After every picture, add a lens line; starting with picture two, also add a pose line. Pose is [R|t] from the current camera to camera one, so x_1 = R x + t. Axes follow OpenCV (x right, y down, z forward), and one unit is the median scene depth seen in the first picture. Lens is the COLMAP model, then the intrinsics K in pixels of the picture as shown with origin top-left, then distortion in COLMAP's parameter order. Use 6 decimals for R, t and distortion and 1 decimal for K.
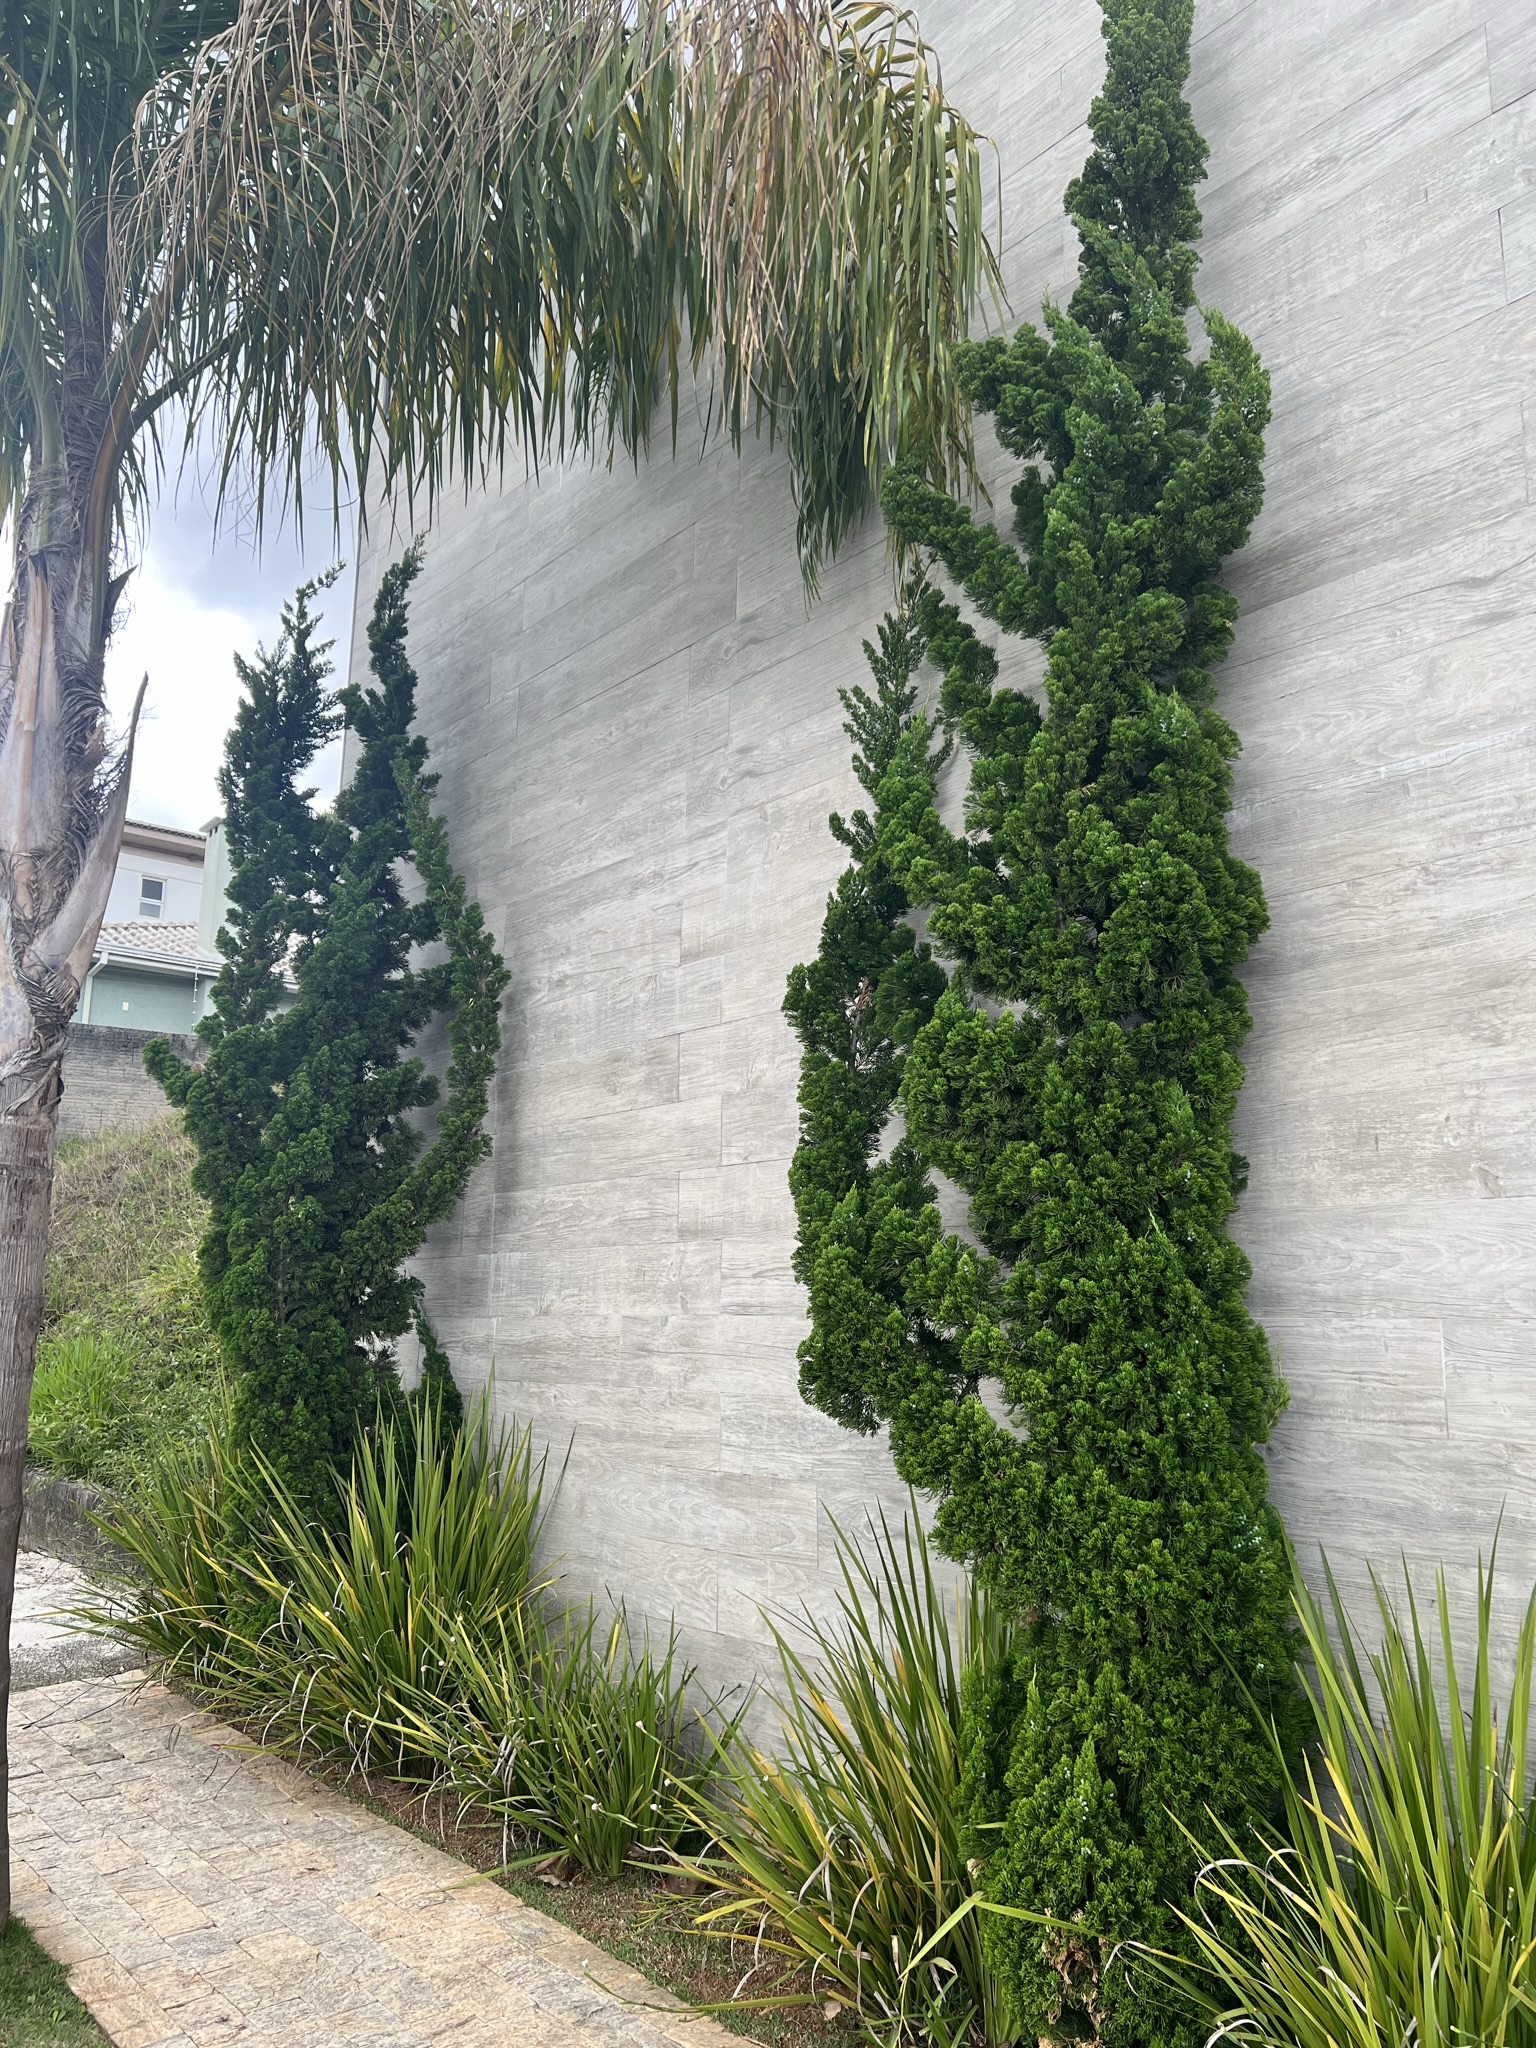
lens RADIAL K [[1658.1, 0, 768.5], [0, 1658.1, 1039.0], [0, 0, 1]] dist [0.096526, -0.172006]
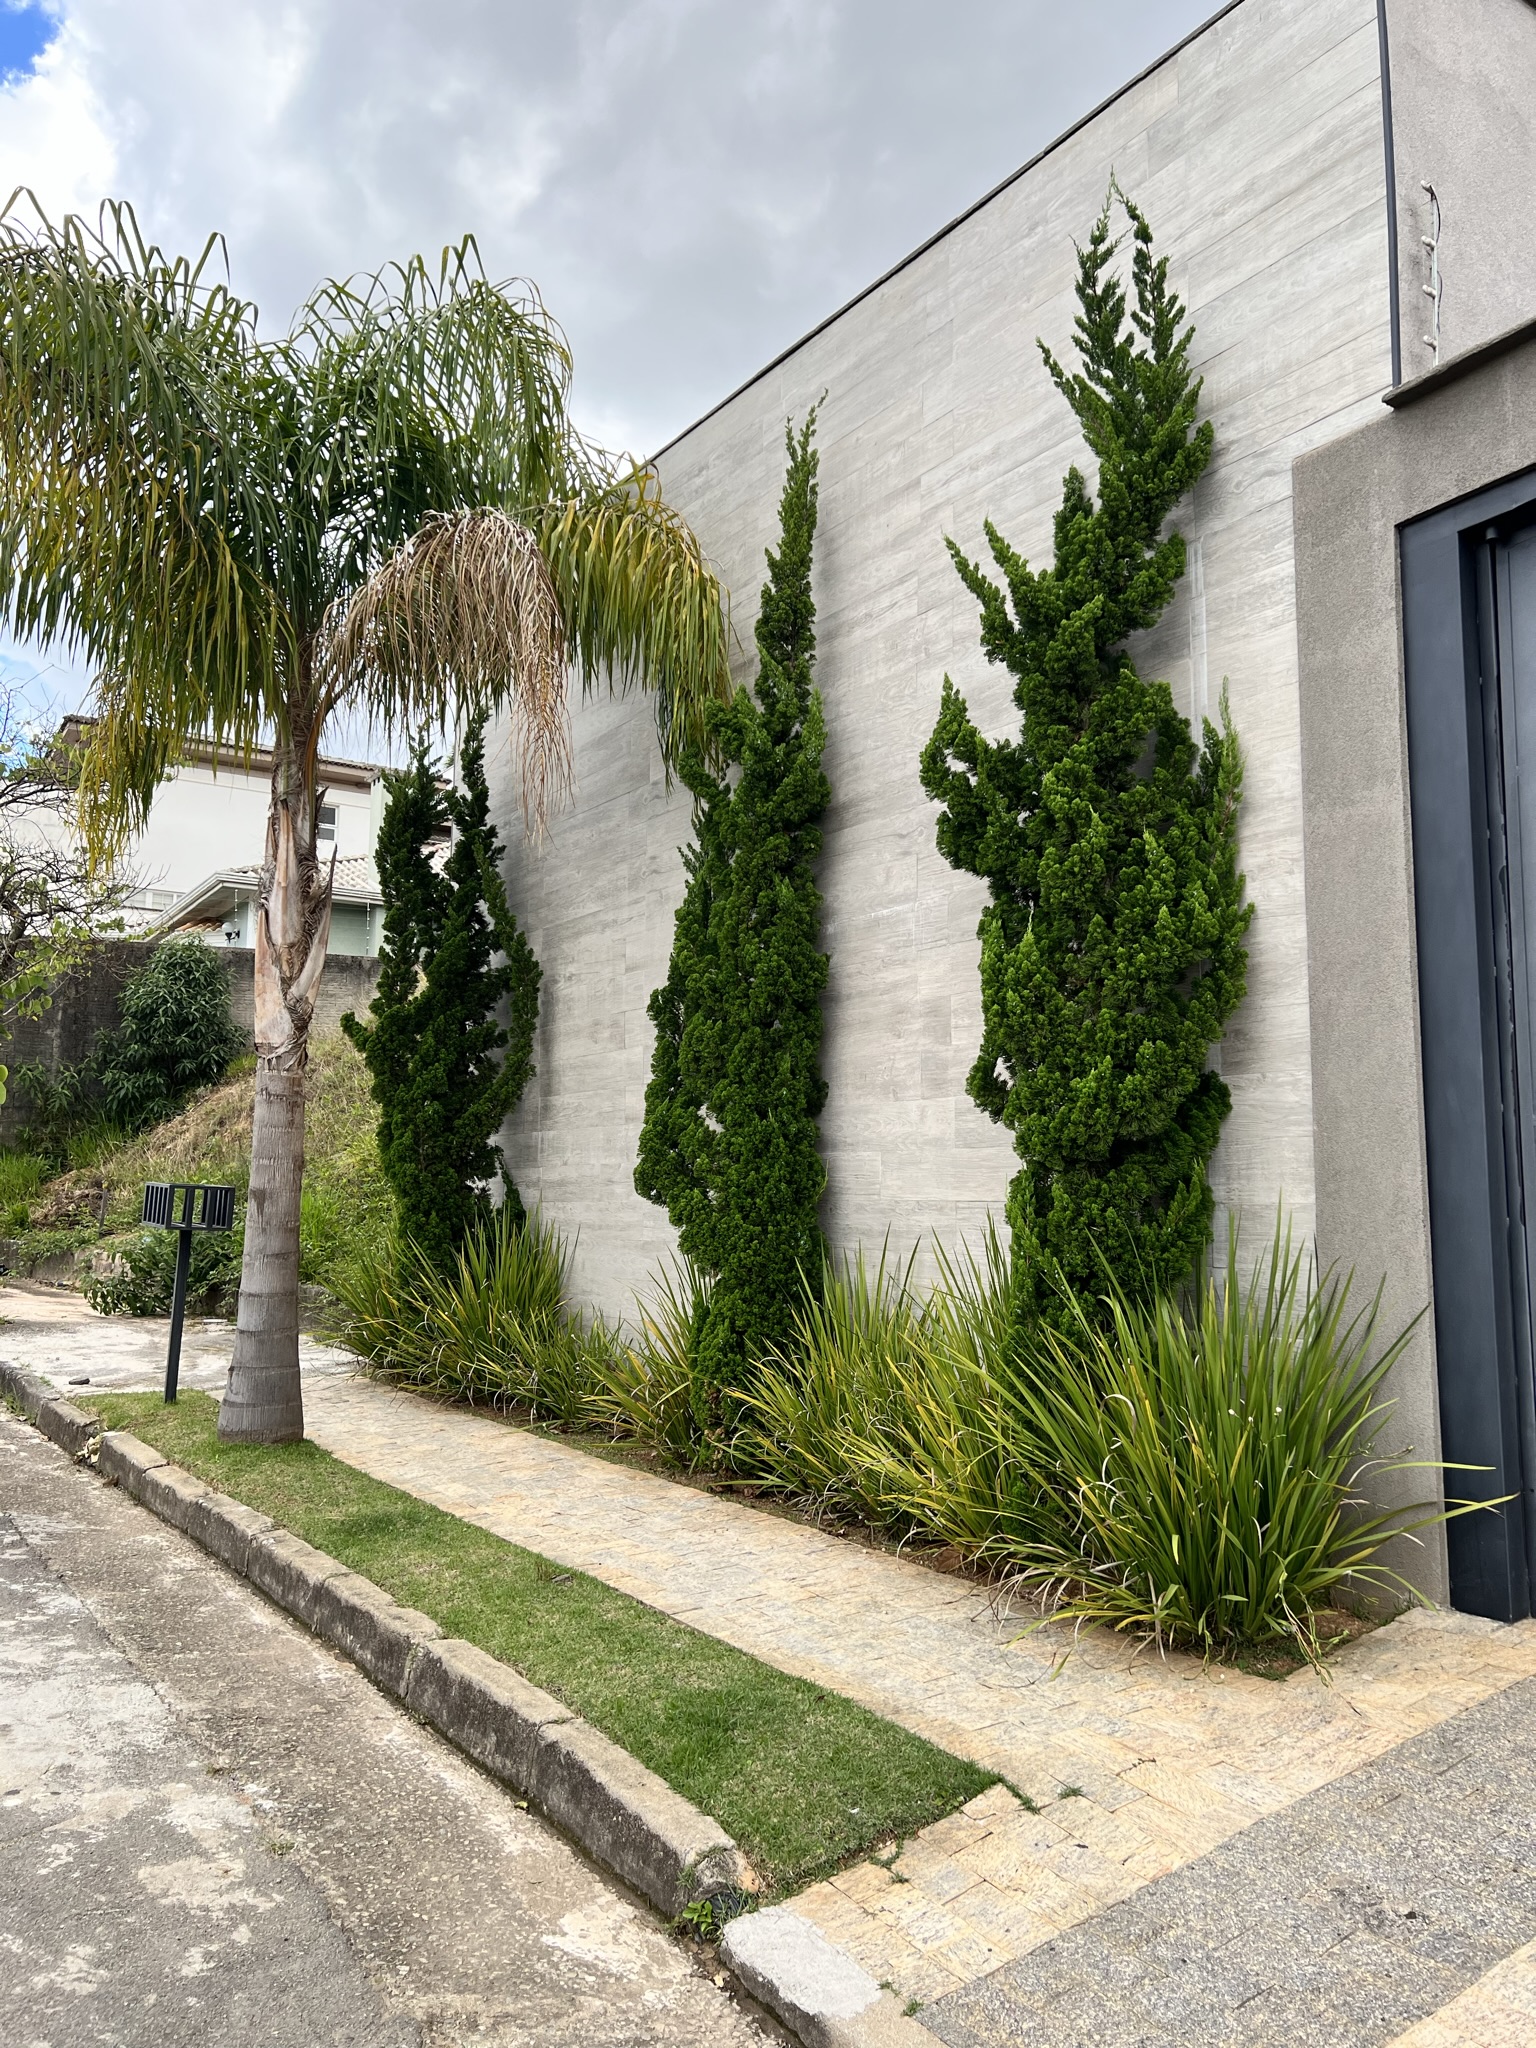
lens RADIAL K [[1545.5, 0, 768.3], [0, 1545.5, 1024.3], [0, 0, 1]] dist [0.142344, -0.298621]
pose [[0.996384, -0.023418, -0.081671, 0.215385], [0.028469, 0.997717, 0.061247, -0.078915], [0.080051, -0.063350, 0.994776, -0.614327]]
